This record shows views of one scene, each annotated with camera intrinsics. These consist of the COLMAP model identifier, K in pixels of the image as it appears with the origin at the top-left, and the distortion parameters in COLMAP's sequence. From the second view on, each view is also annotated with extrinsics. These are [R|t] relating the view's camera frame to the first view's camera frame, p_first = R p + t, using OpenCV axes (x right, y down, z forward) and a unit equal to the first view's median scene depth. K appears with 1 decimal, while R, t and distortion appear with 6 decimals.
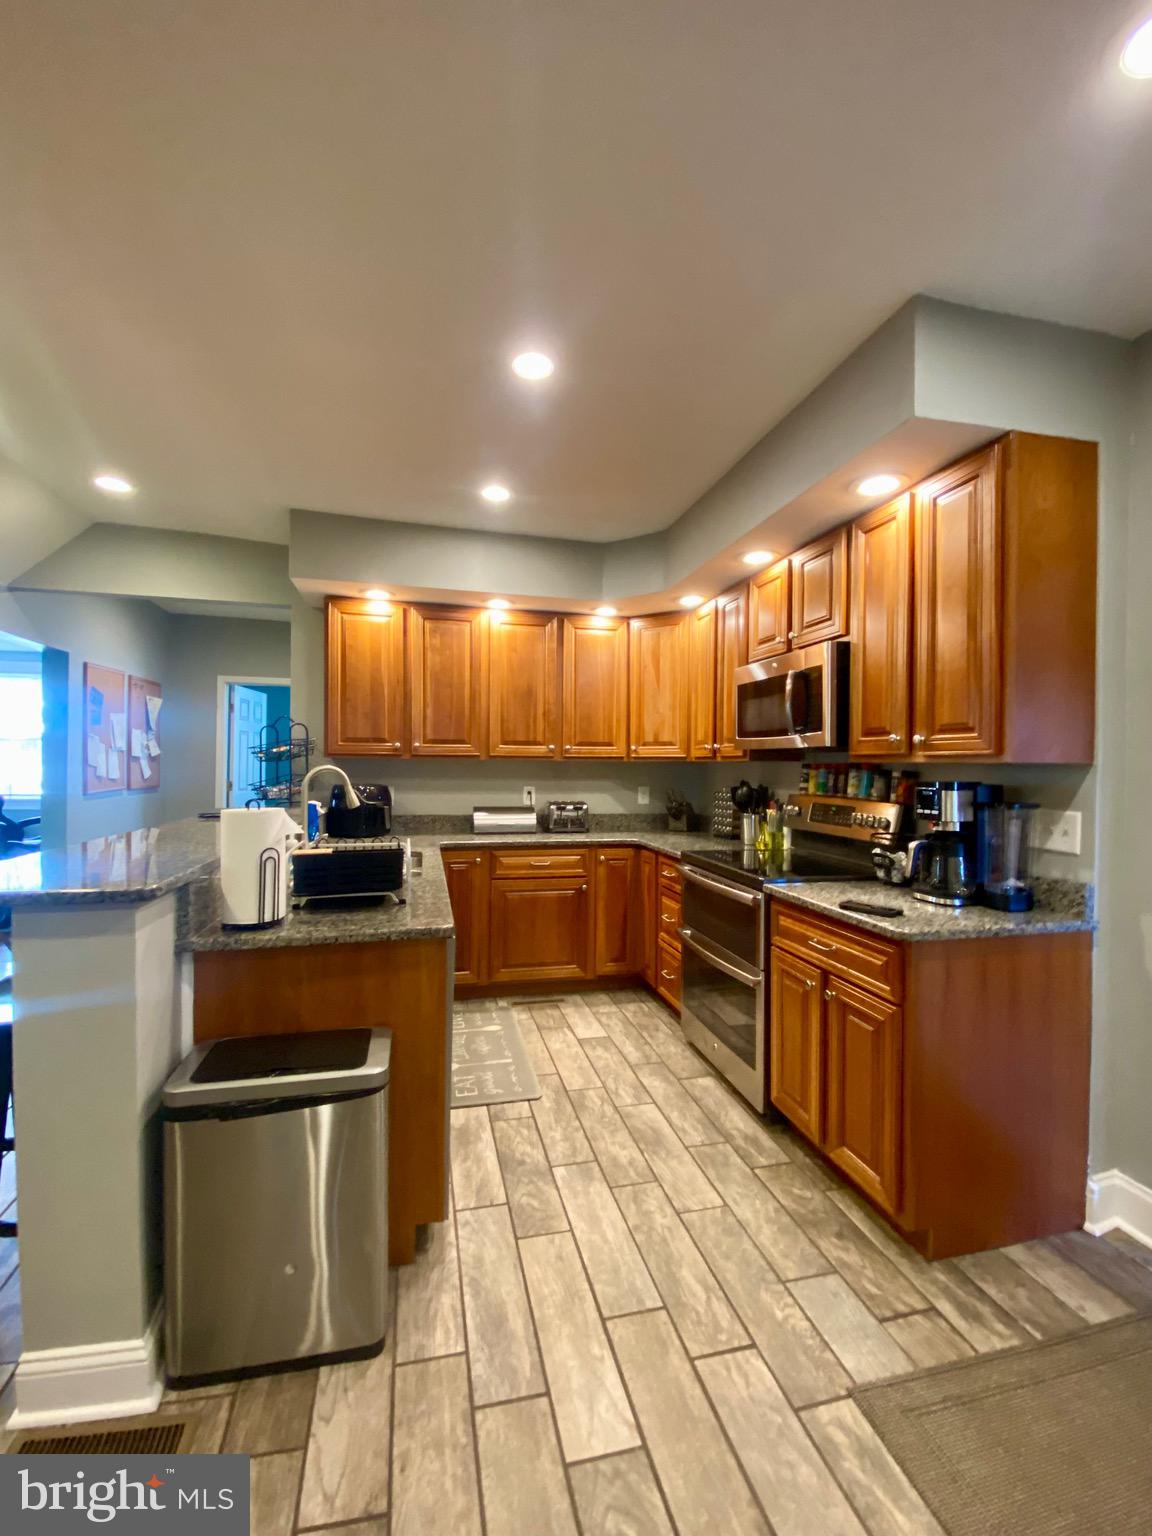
lens RADIAL K [[644.9, 0, 576.0], [0, 644.9, 768.0], [0, 0, 1]] dist [0.026241, -0.022541]
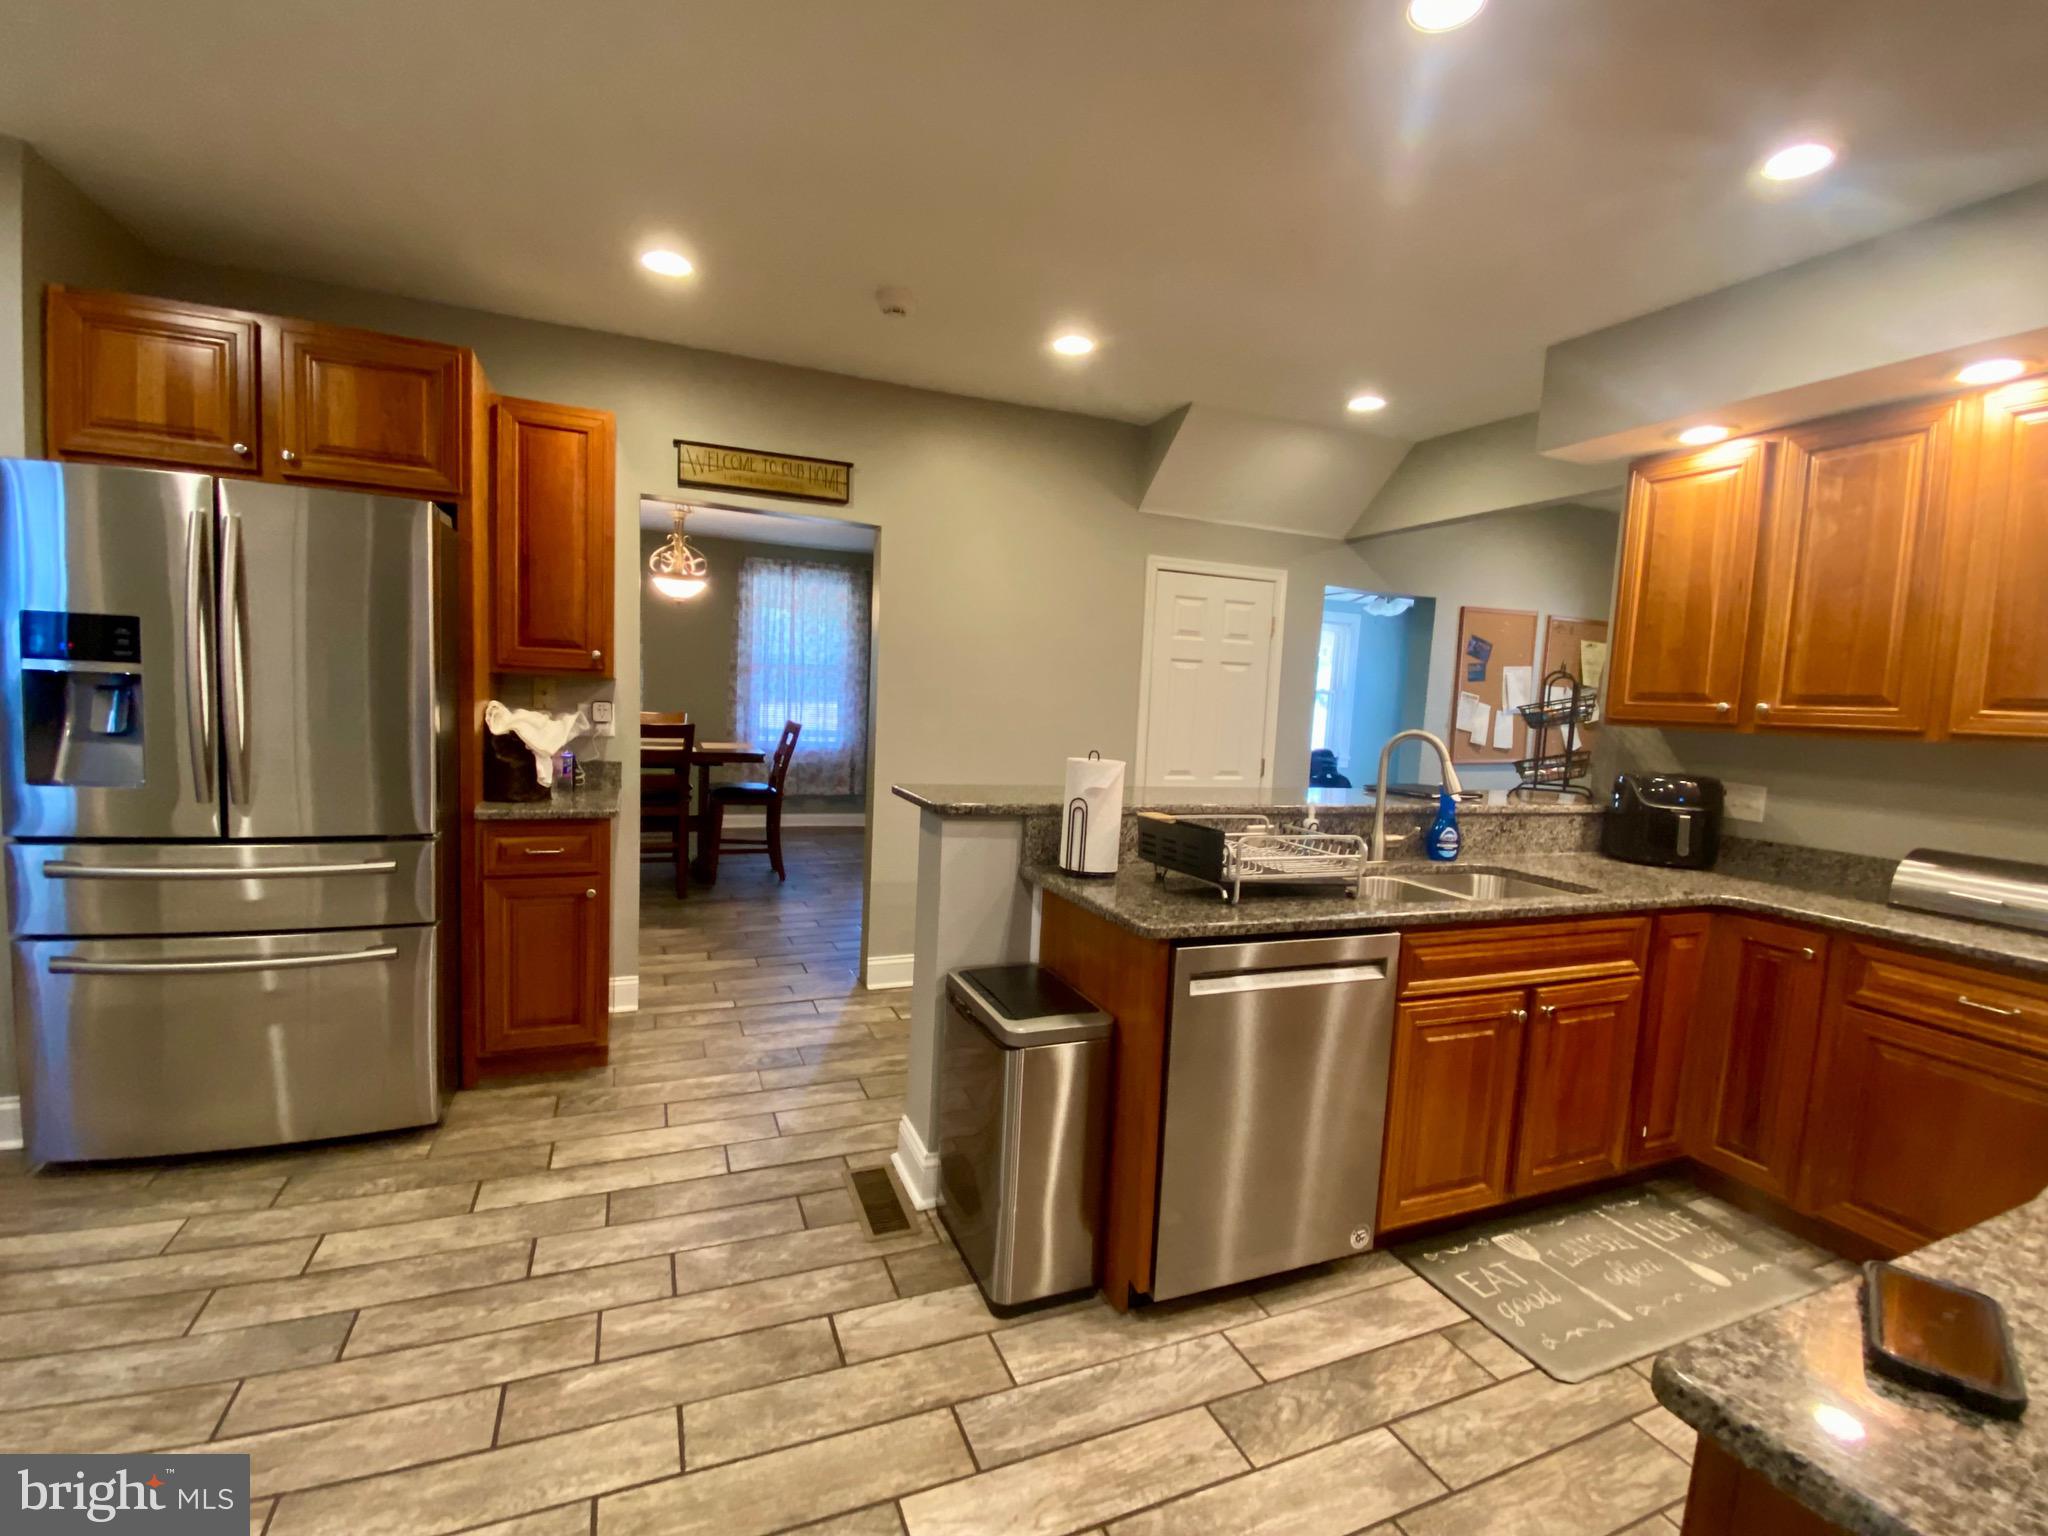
lens RADIAL K [[905.4, 0, 1021.6], [0, 905.4, 778.9], [0, 0, 1]] dist [-0.017479, 0.000001]
pose [[0.158274, 0.086550, -0.983595, 0.546413], [-0.057396, 0.995273, 0.078341, 0.000982], [0.985726, 0.044055, 0.162494, 0.452057]]
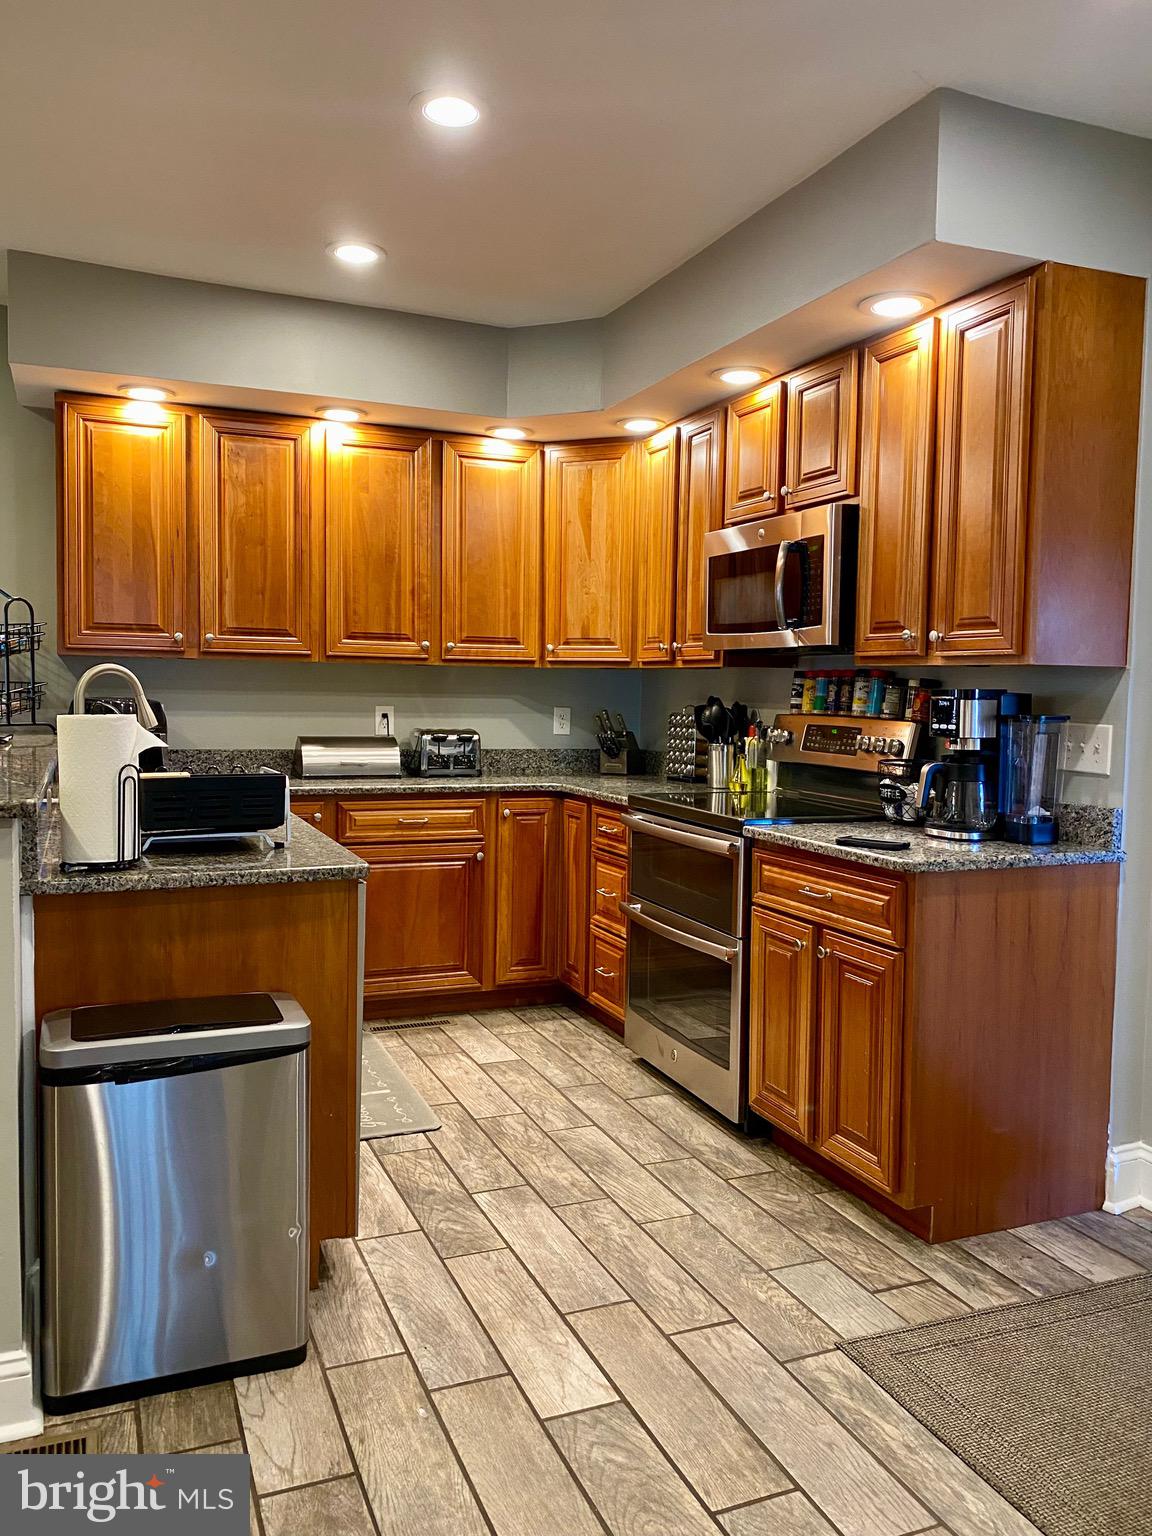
lens RADIAL K [[1162.8, 0, 592.5], [0, 1162.8, 761.4], [0, 0, 1]] dist [0.084000, -0.100973]
pose [[0.985825, -0.002820, 0.167755, -0.108404], [-0.007339, 0.998177, 0.059909, 0.021925], [-0.167618, -0.060291, 0.984007, -0.295443]]
